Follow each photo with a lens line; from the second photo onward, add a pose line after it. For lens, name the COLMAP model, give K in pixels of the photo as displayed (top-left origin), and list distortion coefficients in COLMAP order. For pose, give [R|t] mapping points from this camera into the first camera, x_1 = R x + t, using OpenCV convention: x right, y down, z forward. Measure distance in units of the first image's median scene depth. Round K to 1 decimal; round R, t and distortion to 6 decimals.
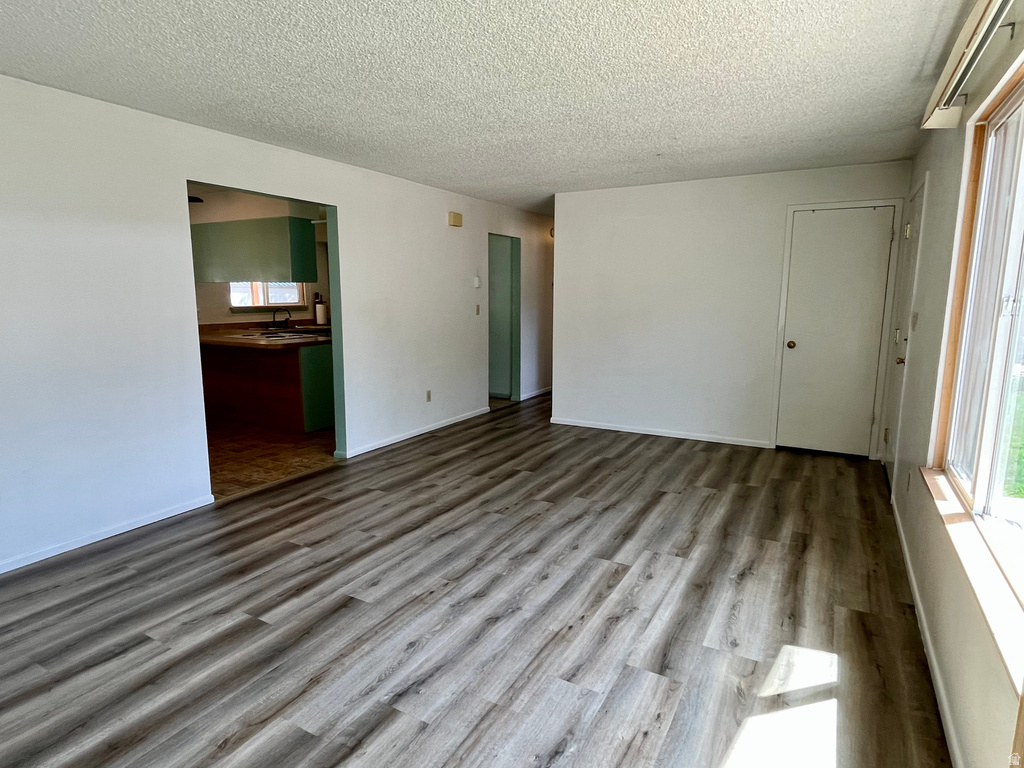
lens RADIAL K [[572.4, 0, 510.3], [0, 572.4, 383.1], [0, 0, 1]] dist [-0.001258, -0.000160]
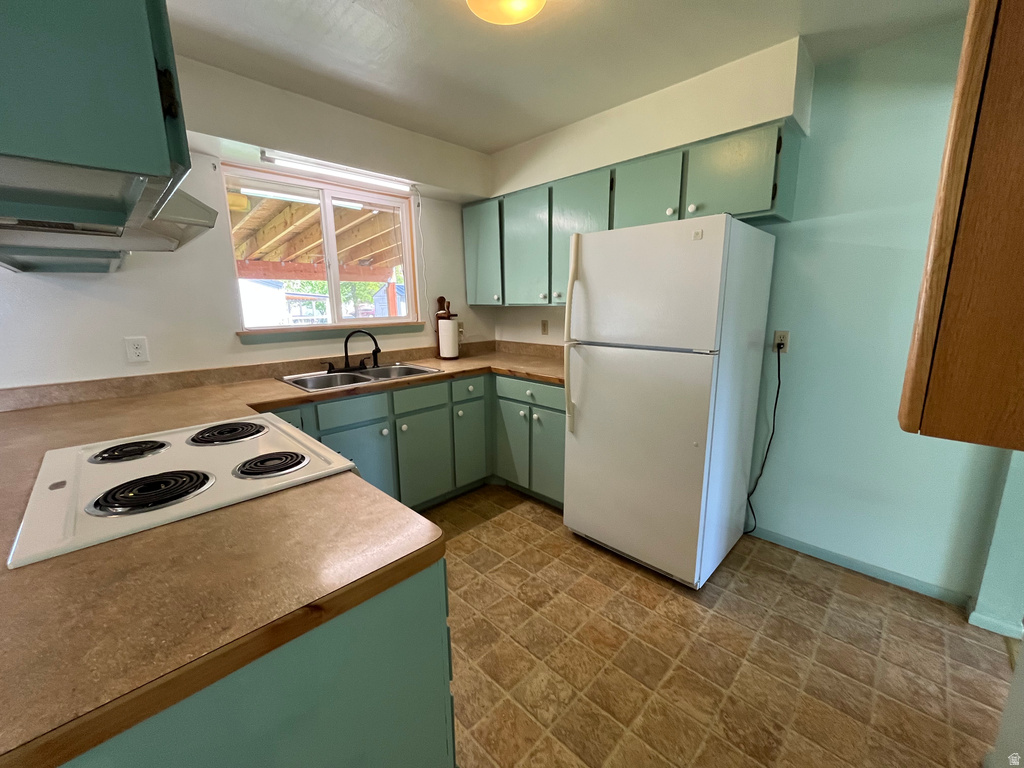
lens RADIAL K [[412.7, 0, 512.6], [0, 412.7, 382.7], [0, 0, 1]] dist [-0.001645, -0.000545]
pose [[0.966044, 0.036732, -0.255753, -0.396076], [-0.027504, 0.998838, 0.039566, -0.218621], [0.256909, -0.031188, 0.965932, 1.470020]]
